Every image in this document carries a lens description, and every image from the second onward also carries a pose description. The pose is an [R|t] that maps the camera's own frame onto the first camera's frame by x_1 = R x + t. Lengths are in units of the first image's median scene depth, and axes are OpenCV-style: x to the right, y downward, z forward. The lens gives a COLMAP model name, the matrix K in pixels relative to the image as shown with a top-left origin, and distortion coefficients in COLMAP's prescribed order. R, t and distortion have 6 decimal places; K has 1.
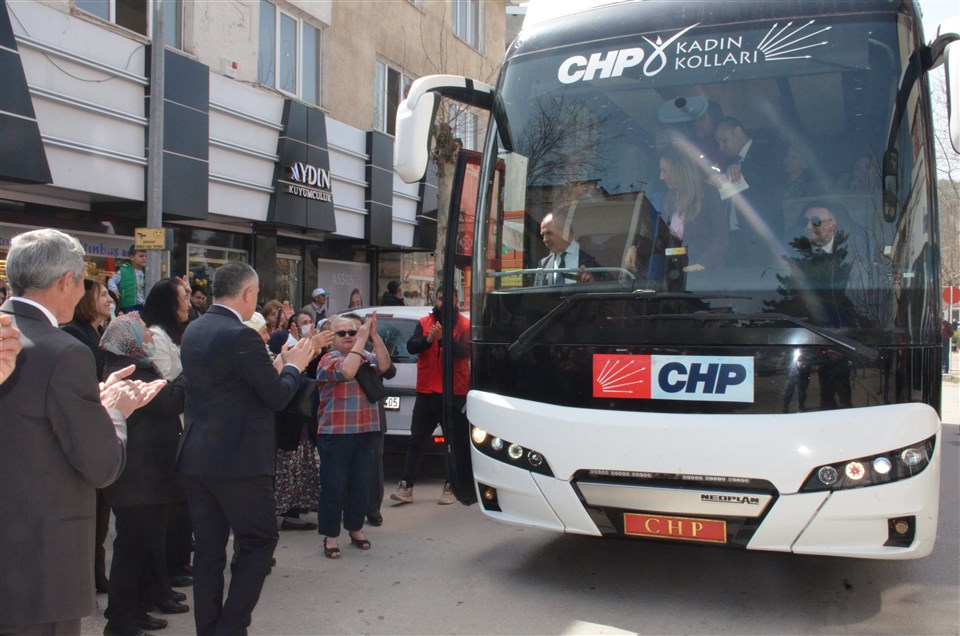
lens RADIAL K [[1123.5, 0, 464.5], [0, 1123.5, 319.6], [0, 0, 1]] dist [-0.012738, 0.501237]
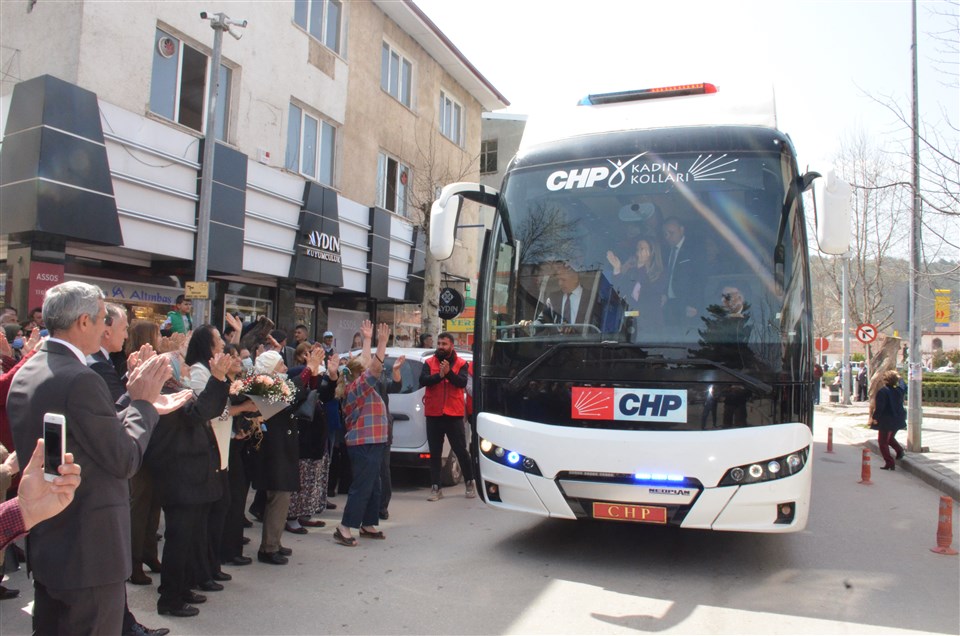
lens RADIAL K [[923.3, 0, 480.0], [0, 923.3, 318.0], [0, 0, 1]] dist [-0.082008, 0.217453]
pose [[0.998663, 0.016142, 0.049099, -0.052123], [-0.014000, 0.998948, -0.043667, -0.002654], [-0.049752, 0.042922, 0.997839, -0.120513]]
